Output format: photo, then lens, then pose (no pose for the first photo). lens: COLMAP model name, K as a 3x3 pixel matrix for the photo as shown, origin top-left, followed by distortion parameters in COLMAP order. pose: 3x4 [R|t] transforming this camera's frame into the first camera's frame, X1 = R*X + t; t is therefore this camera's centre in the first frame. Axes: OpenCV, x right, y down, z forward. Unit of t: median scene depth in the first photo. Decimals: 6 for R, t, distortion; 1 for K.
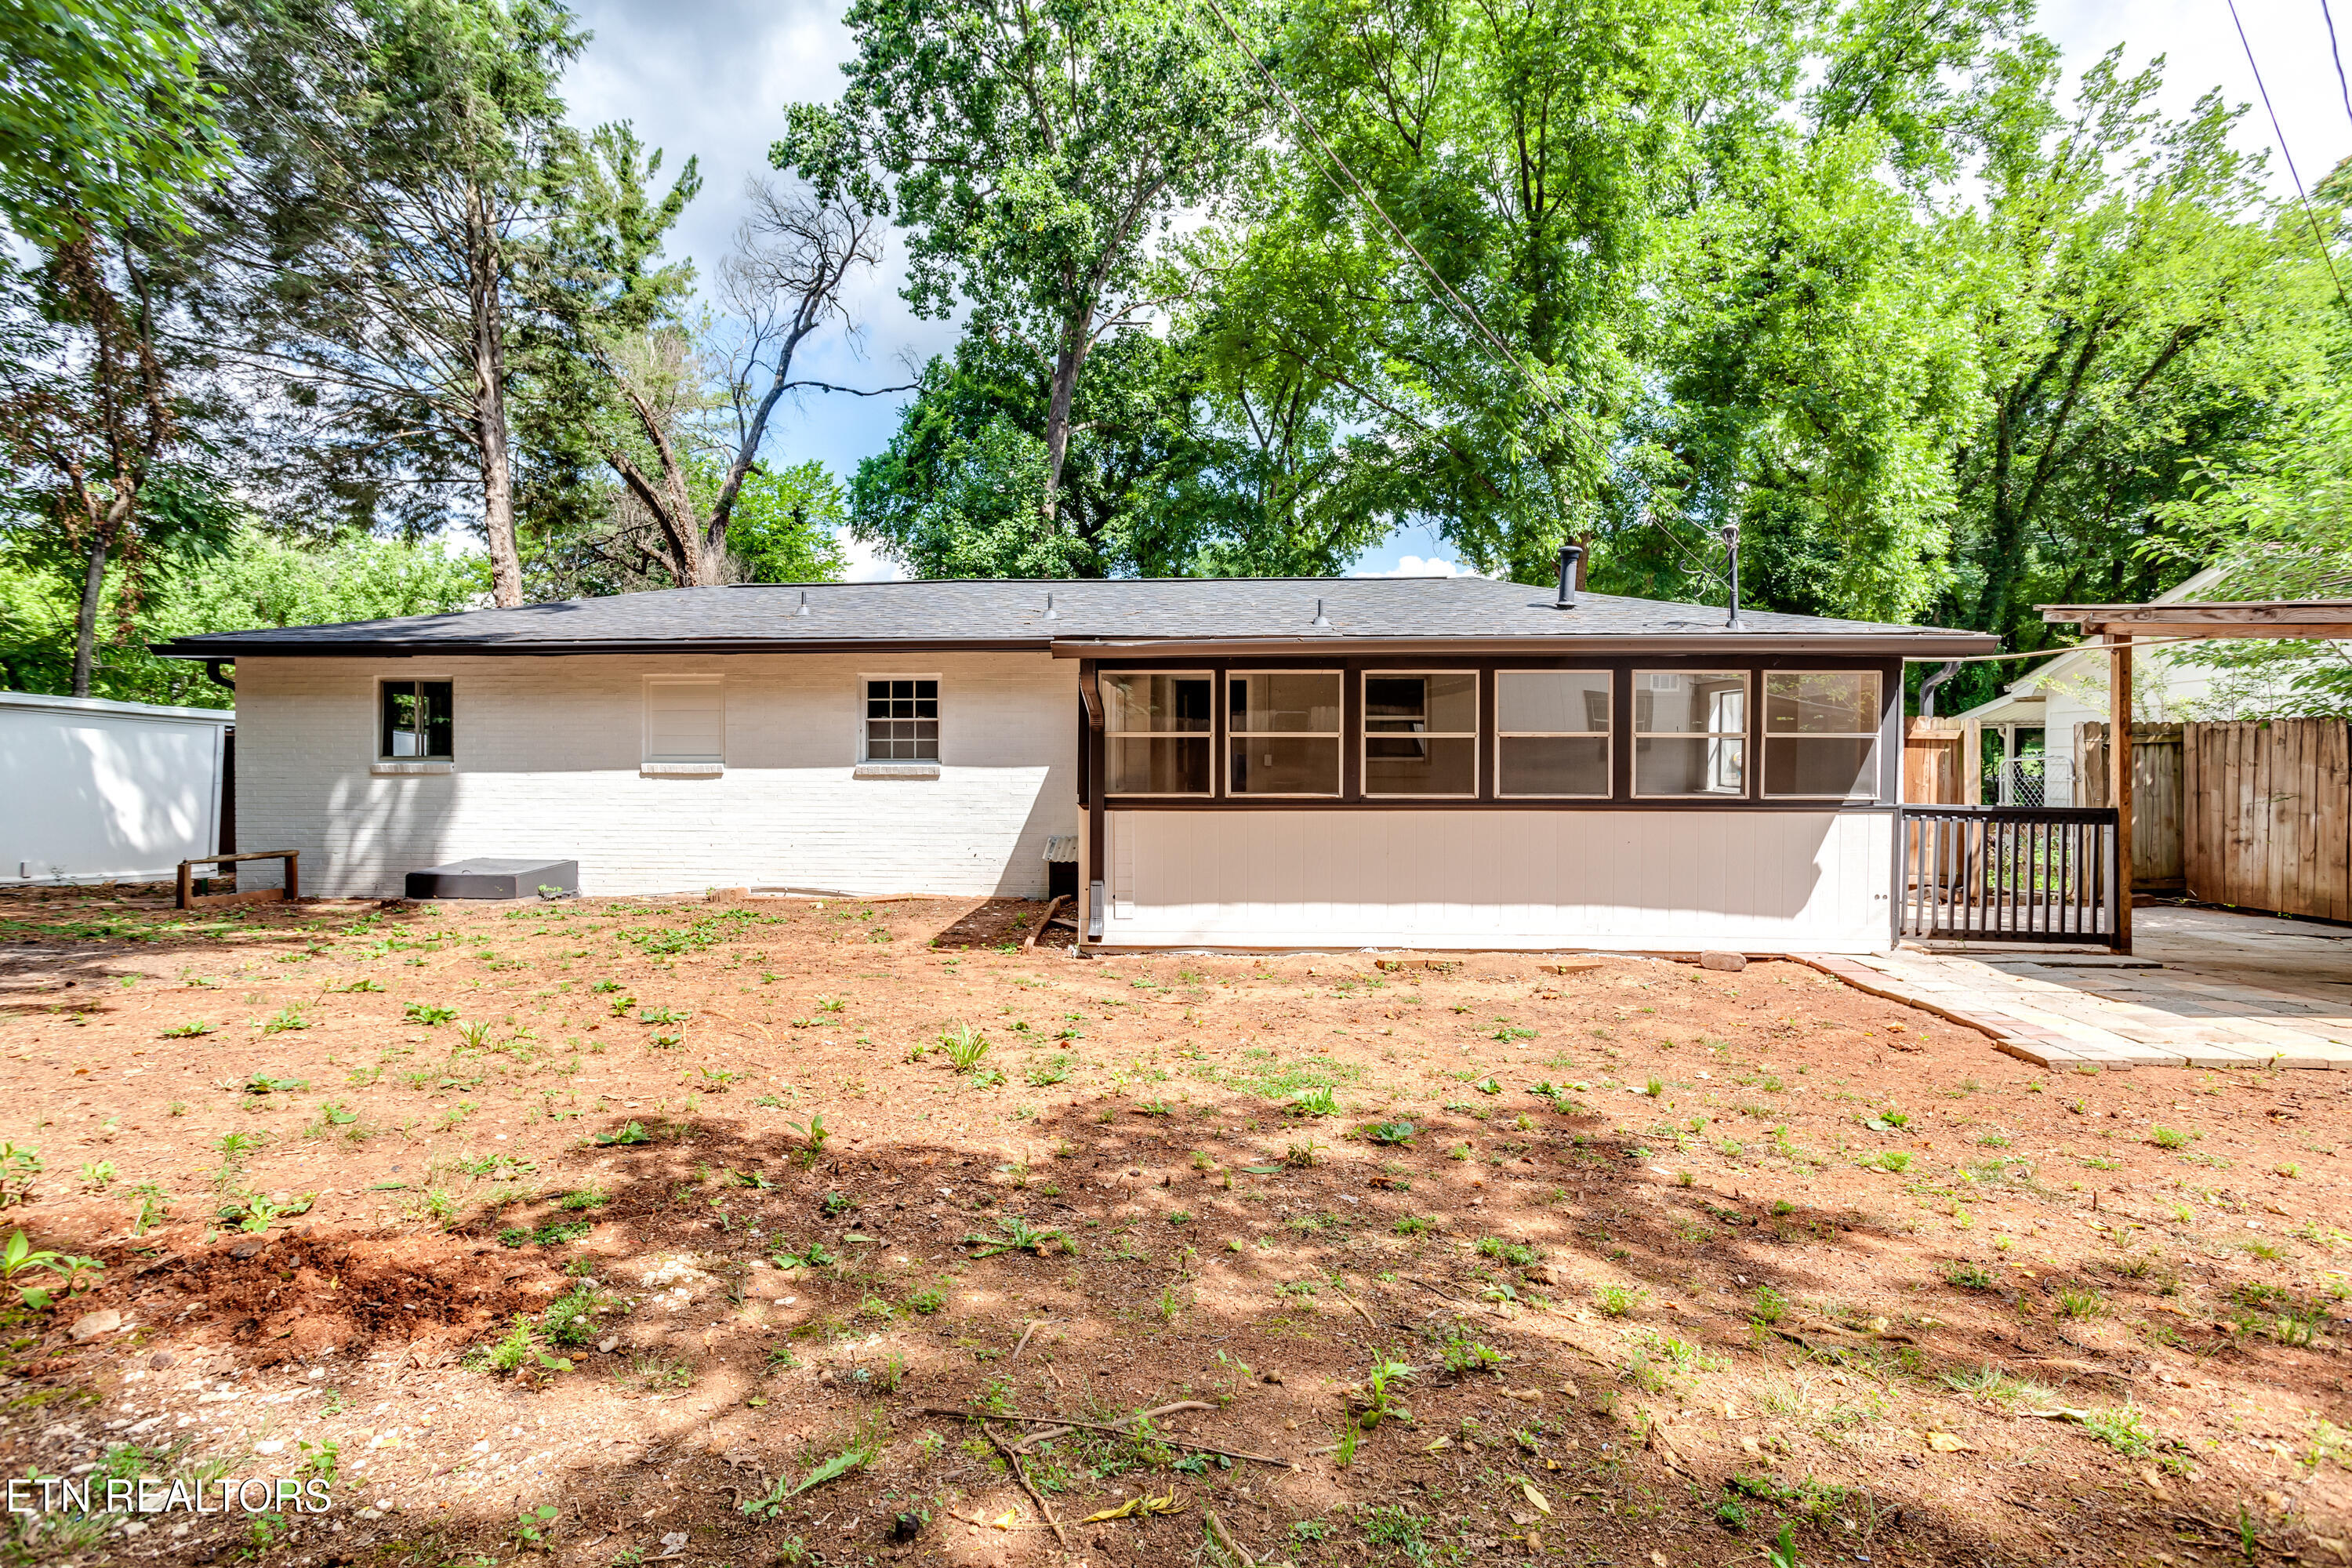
lens RADIAL K [[1157.1, 0, 1176.0], [0, 1157.1, 784.0], [0, 0, 1]] dist [-0.048720, 0.036809]
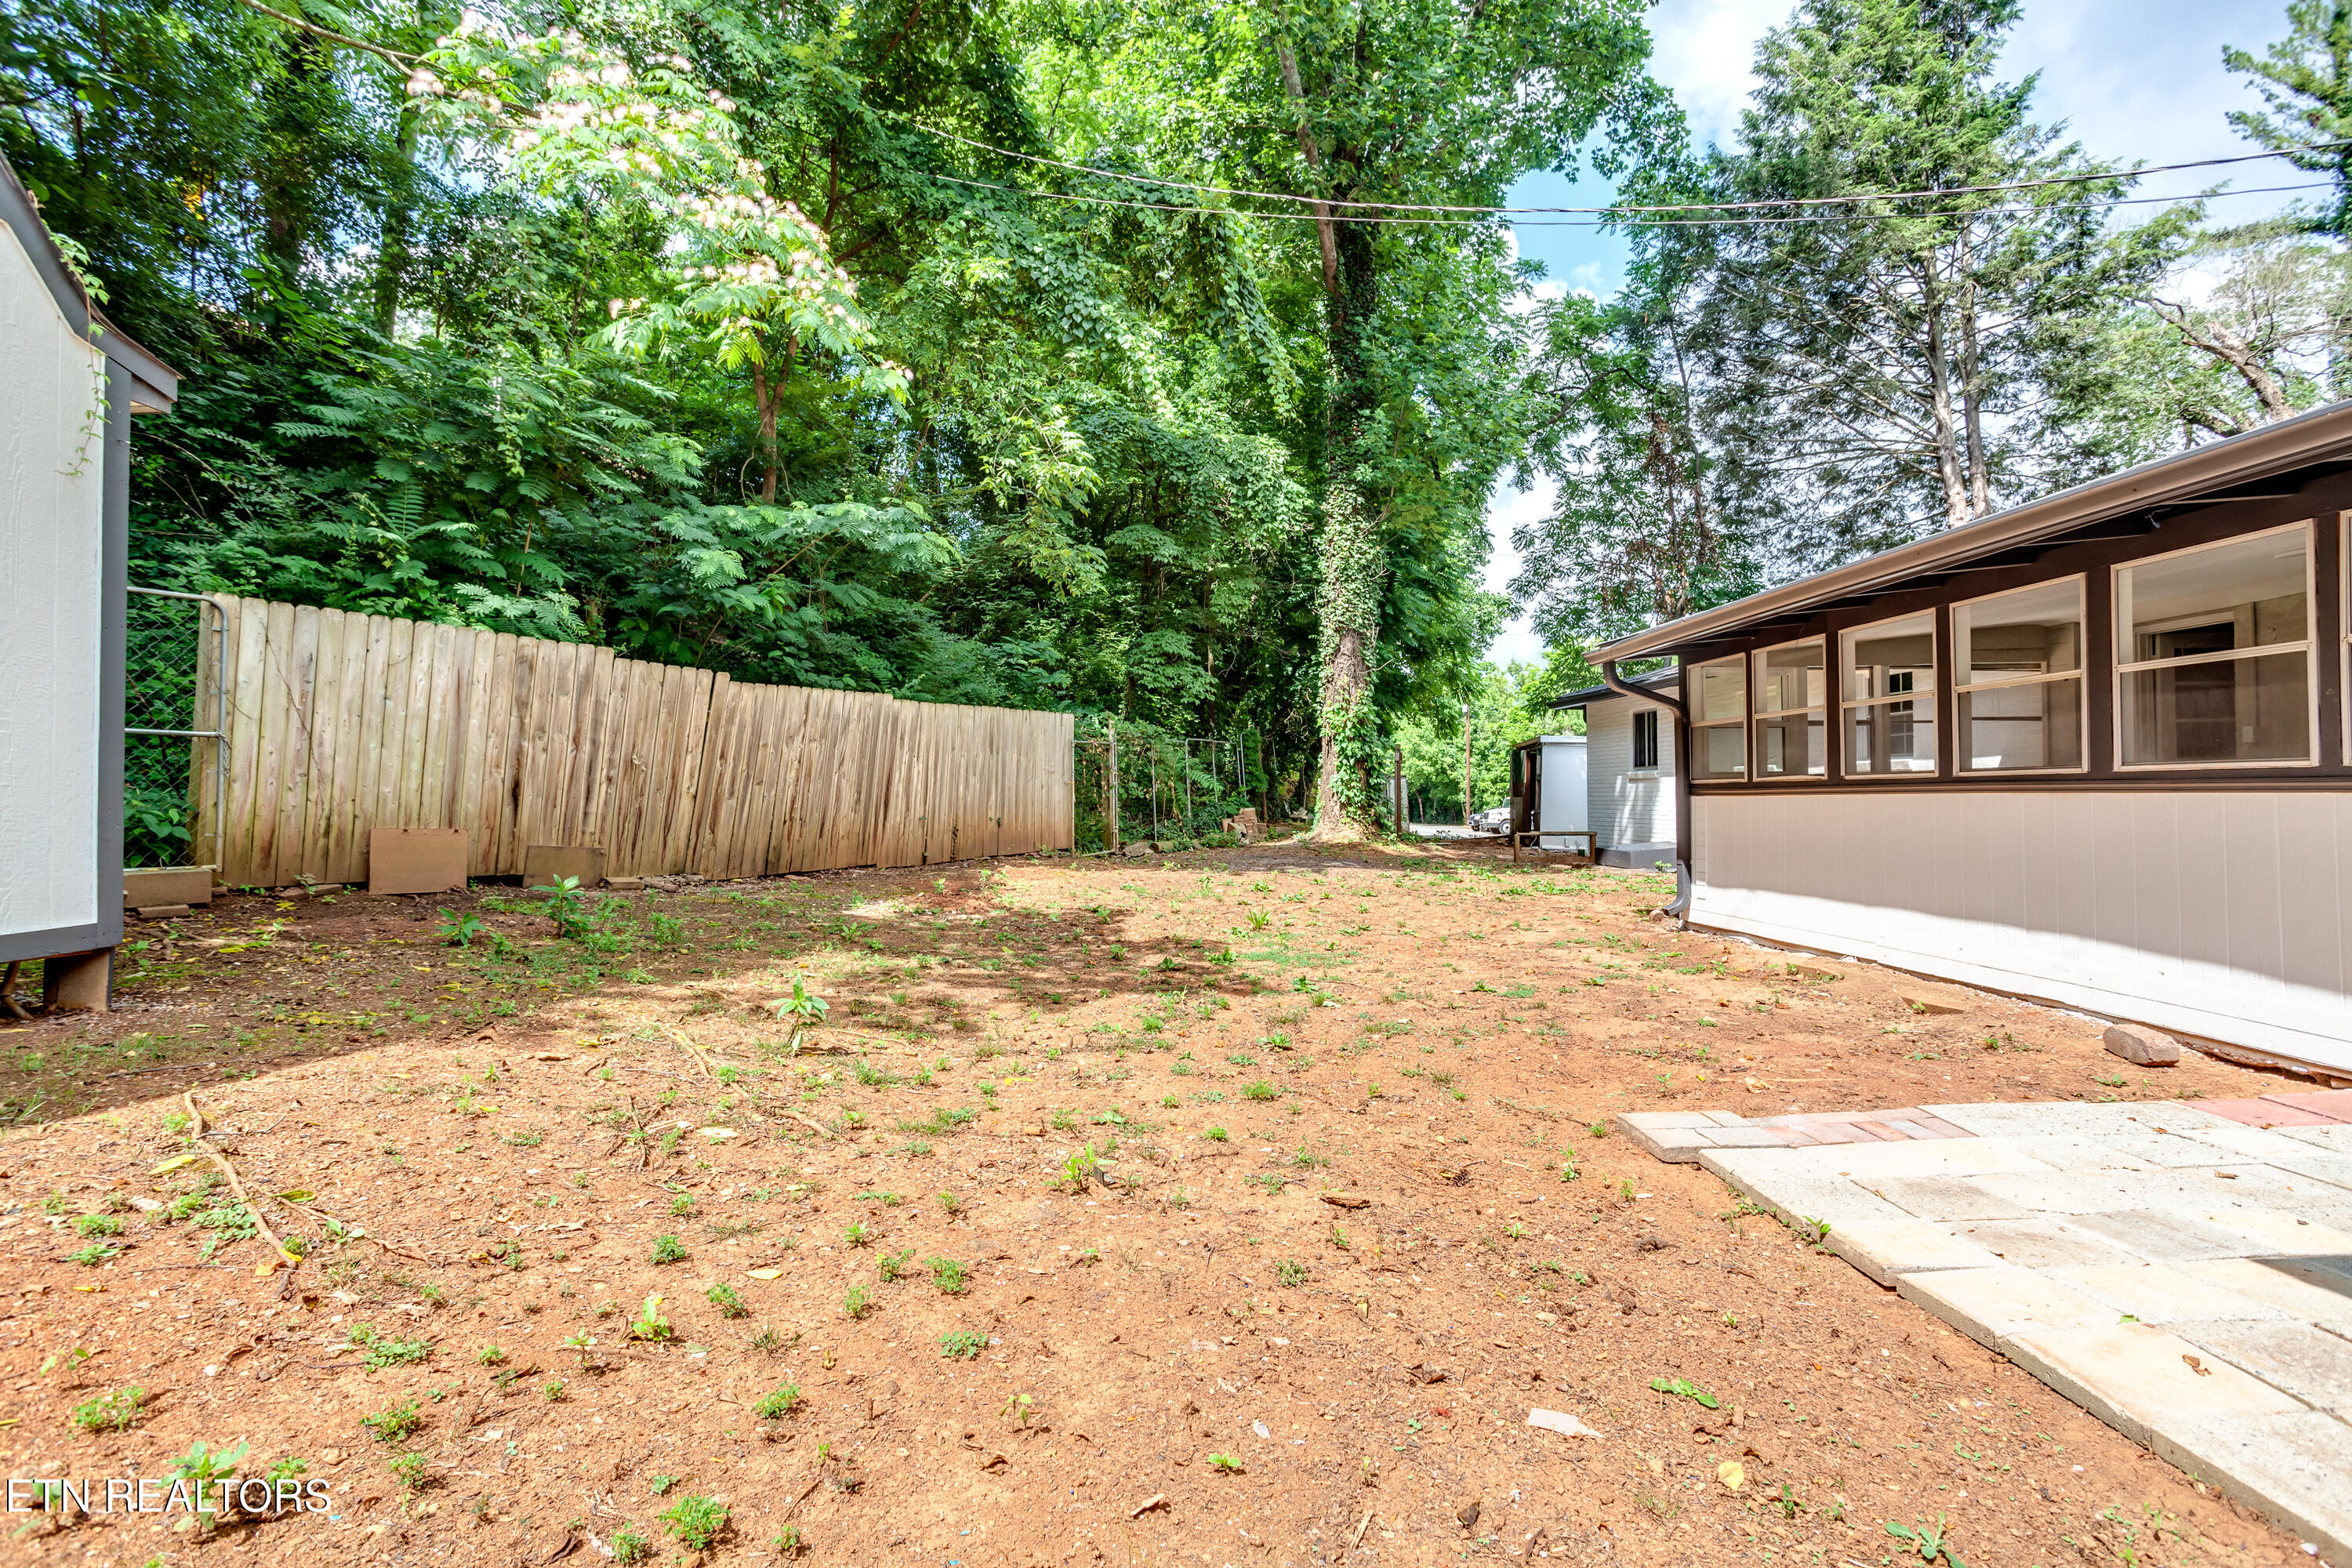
lens RADIAL K [[1167.3, 0, 1176.0], [0, 1167.3, 784.0], [0, 0, 1]] dist [-0.048918, 0.036664]
pose [[0.084007, -0.015826, -0.996339, 0.429739], [-0.003558, 0.999863, -0.016182, 0.014353], [0.996459, 0.004905, 0.083939, 0.198833]]
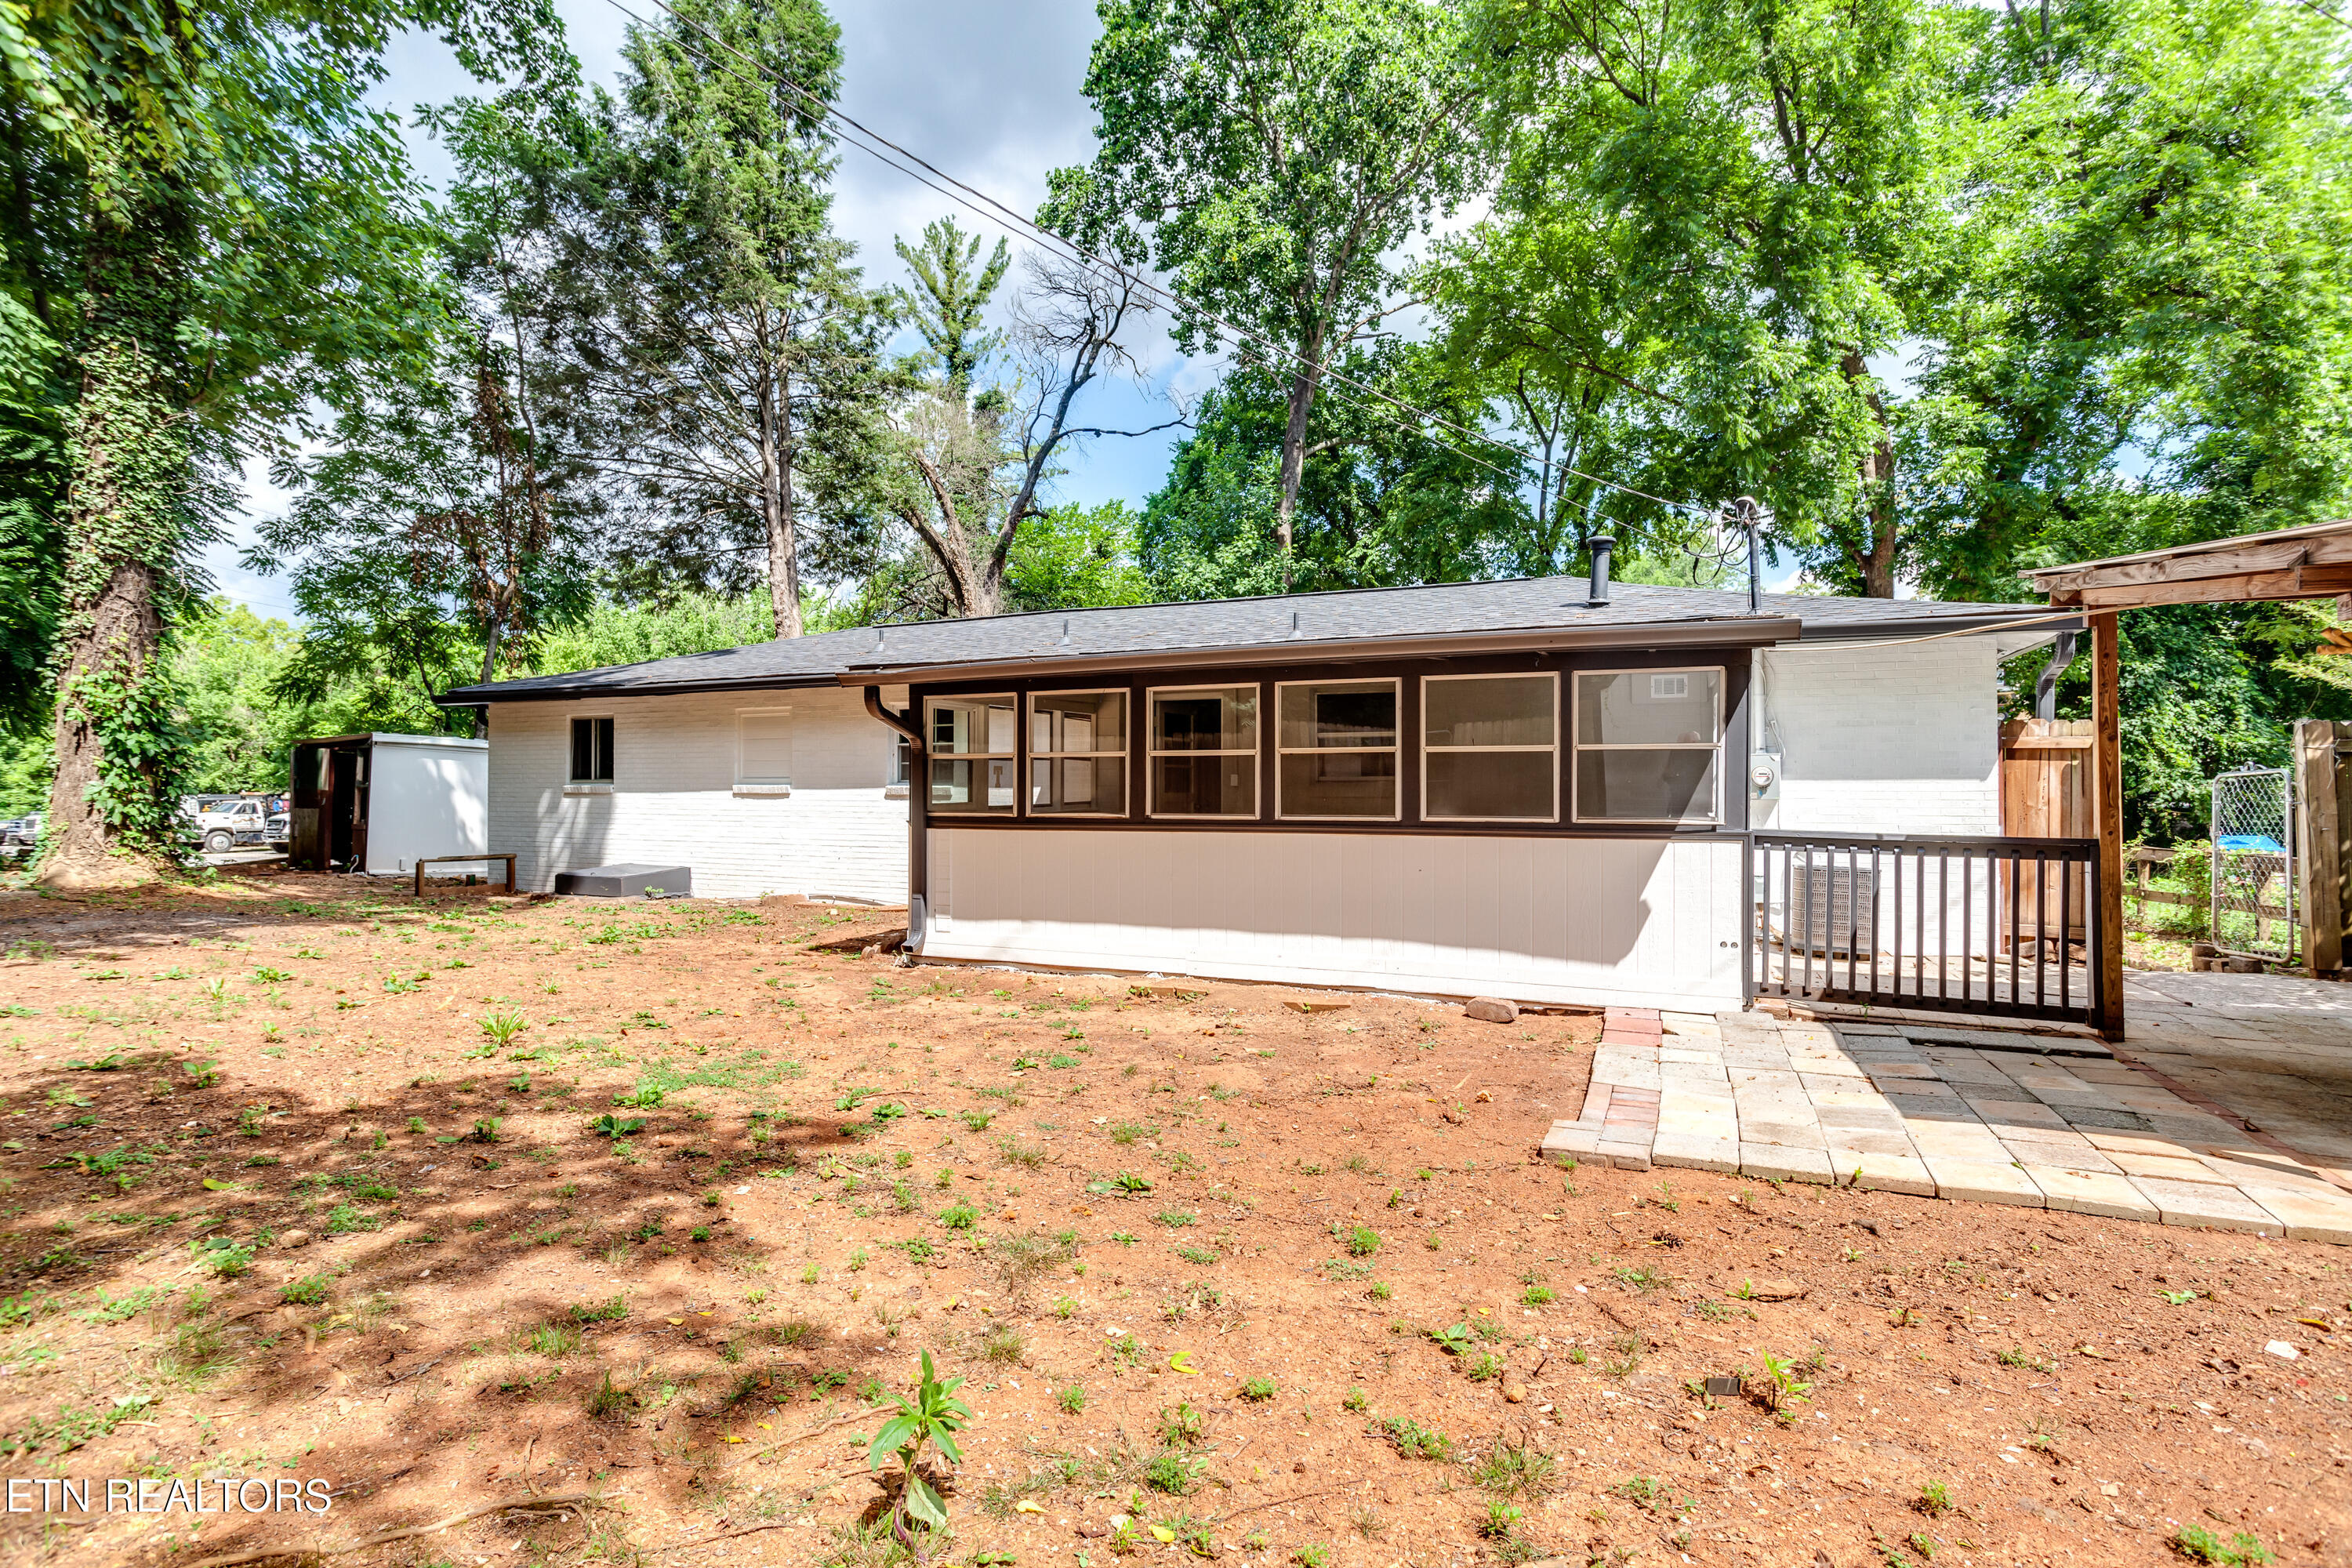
lens RADIAL K [[1167.3, 0, 1176.0], [0, 1167.3, 784.0], [0, 0, 1]] dist [-0.048918, 0.036664]
pose [[0.933227, -0.003068, -0.359274, 0.229229], [-0.003383, 0.999844, -0.017326, 0.000046], [0.359272, 0.017385, 0.933071, 0.036997]]
